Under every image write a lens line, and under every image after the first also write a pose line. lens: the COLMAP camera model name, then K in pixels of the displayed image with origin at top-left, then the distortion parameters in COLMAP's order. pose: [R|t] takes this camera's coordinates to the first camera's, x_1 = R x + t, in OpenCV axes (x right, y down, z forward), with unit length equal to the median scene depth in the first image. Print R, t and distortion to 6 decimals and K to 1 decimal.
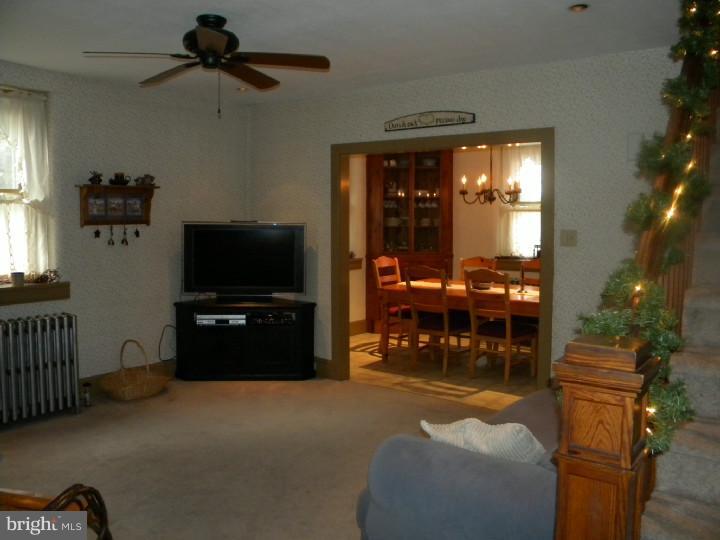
lens RADIAL K [[622.0, 0, 360.0], [0, 622.0, 270.0], [0, 0, 1]] dist [-0.178818, 0.003105]
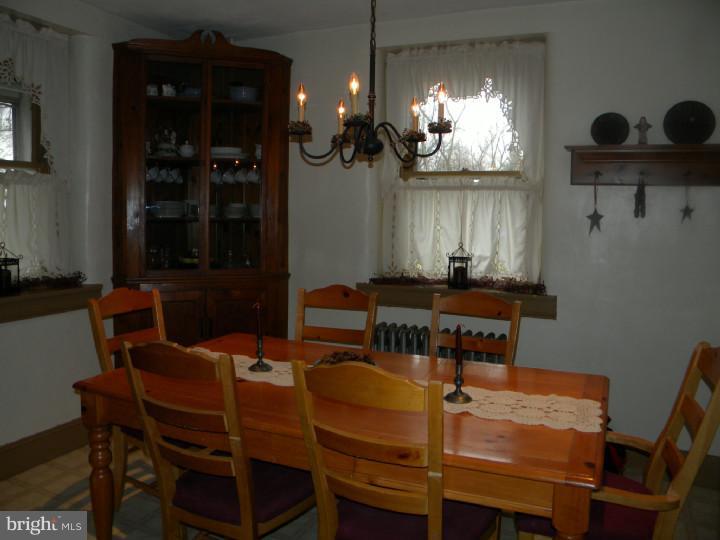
lens RADIAL K [[622.0, 0, 360.0], [0, 622.0, 270.0], [0, 0, 1]] dist [-0.178818, 0.003105]
pose [[0.975238, -0.008993, 0.220974, 0.096757], [0.005695, 0.999863, 0.015559, -0.036646], [-0.221083, -0.013915, 0.975156, 0.501858]]
